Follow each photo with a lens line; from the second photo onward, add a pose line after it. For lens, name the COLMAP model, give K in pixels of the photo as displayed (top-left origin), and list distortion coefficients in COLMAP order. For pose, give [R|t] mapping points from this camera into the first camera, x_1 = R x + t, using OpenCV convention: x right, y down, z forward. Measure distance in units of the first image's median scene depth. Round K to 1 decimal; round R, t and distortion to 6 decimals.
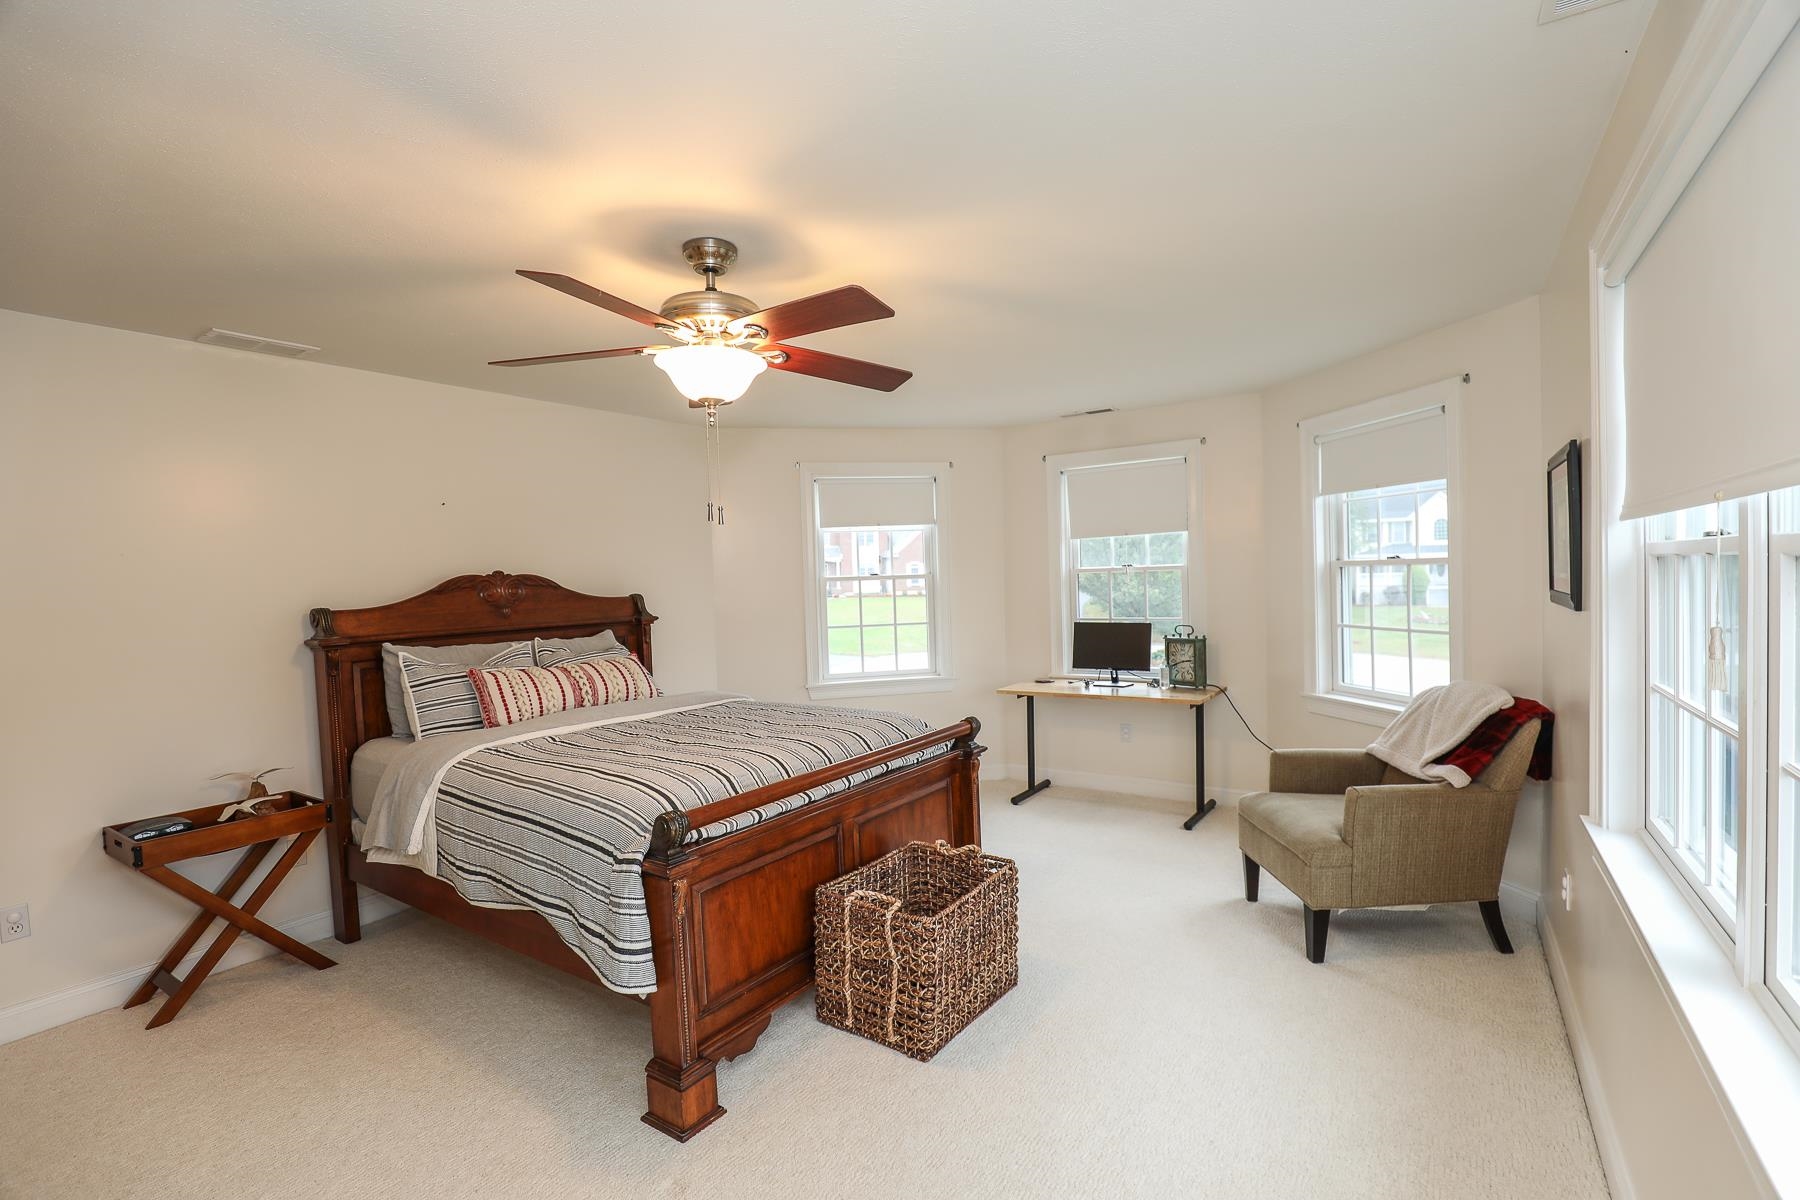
lens RADIAL K [[811.5, 0, 937.0], [0, 811.5, 605.5], [0, 0, 1]] dist [-0.015984, 0.000341]
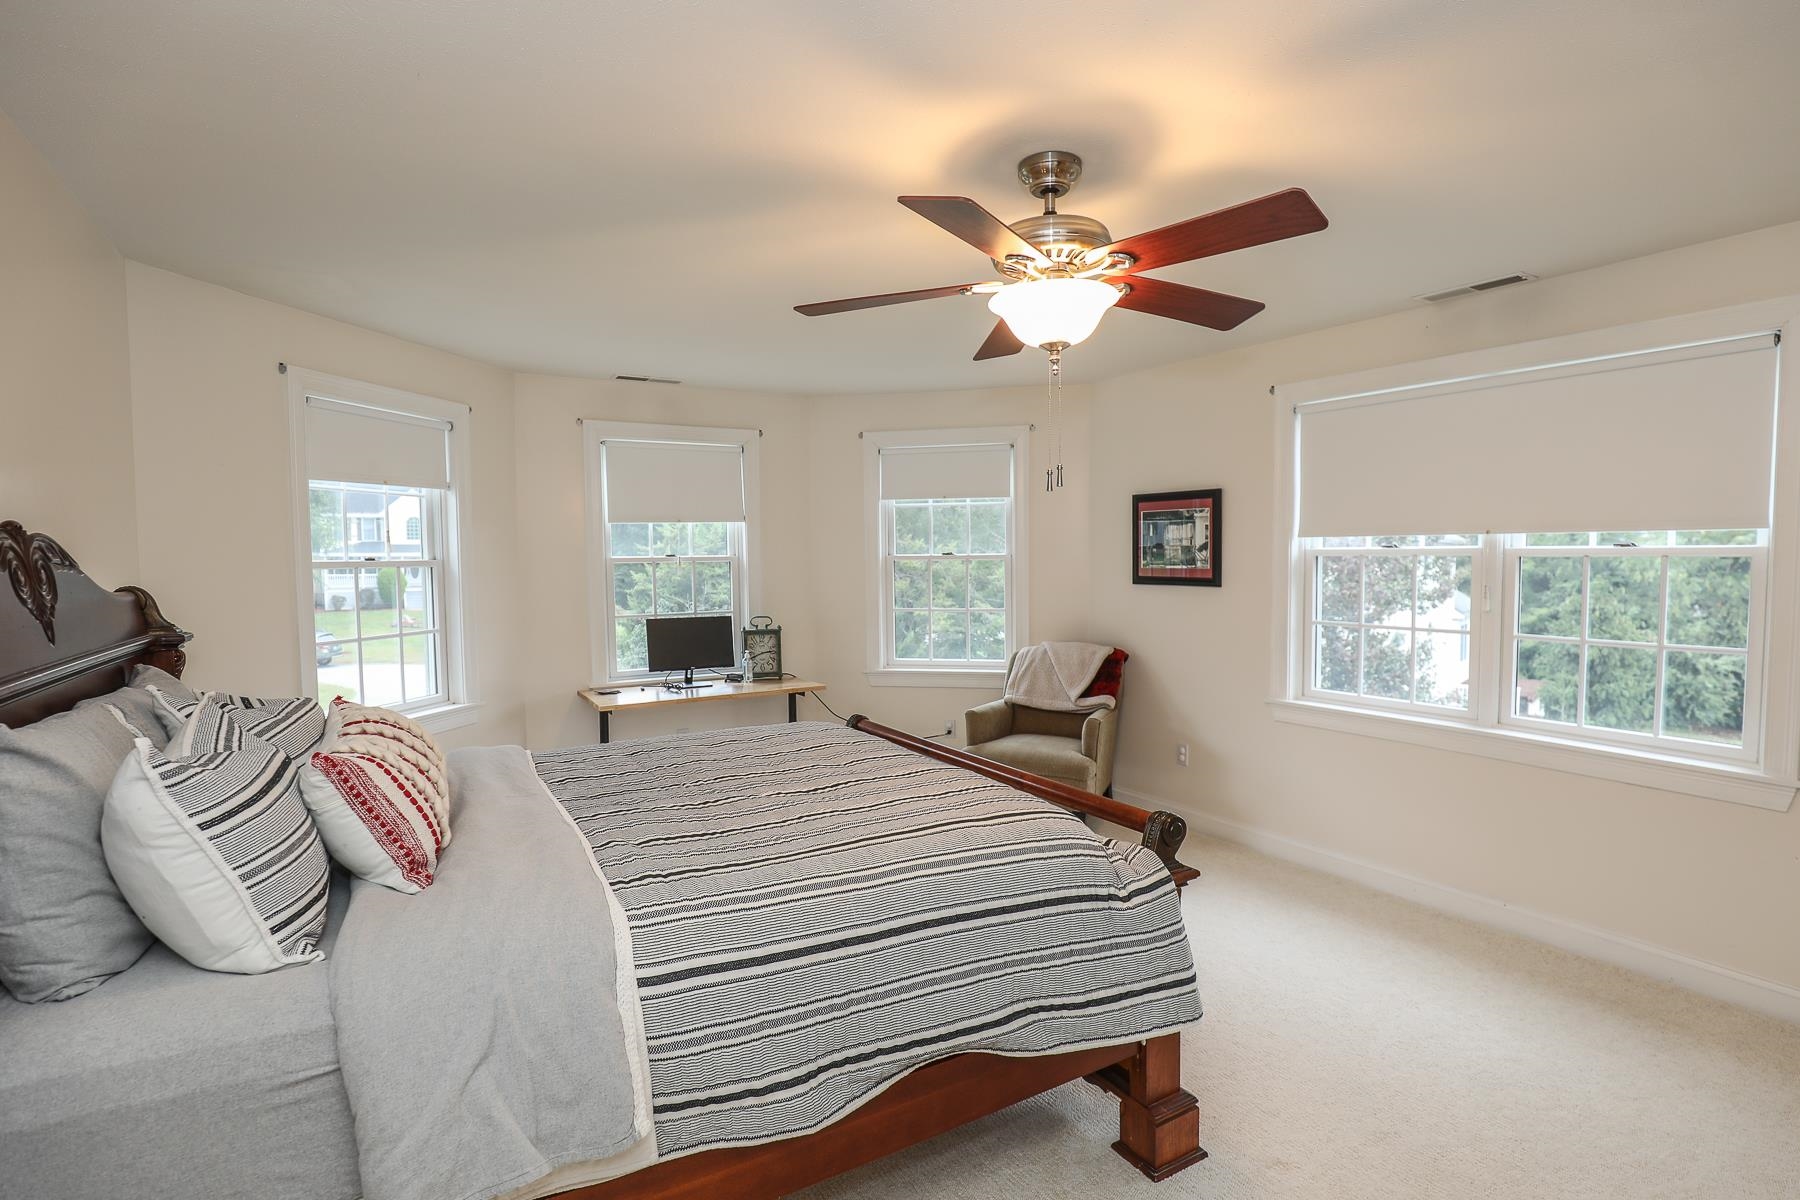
lens RADIAL K [[881.5, 0, 900.0], [0, 881.5, 600.0], [0, 0, 1]] dist [-0.029746, 0.000036]
pose [[0.455109, -0.018631, 0.890241, -0.566850], [0.029153, 0.999557, 0.006015, 0.002730], [-0.889959, 0.023215, 0.455450, 0.351621]]
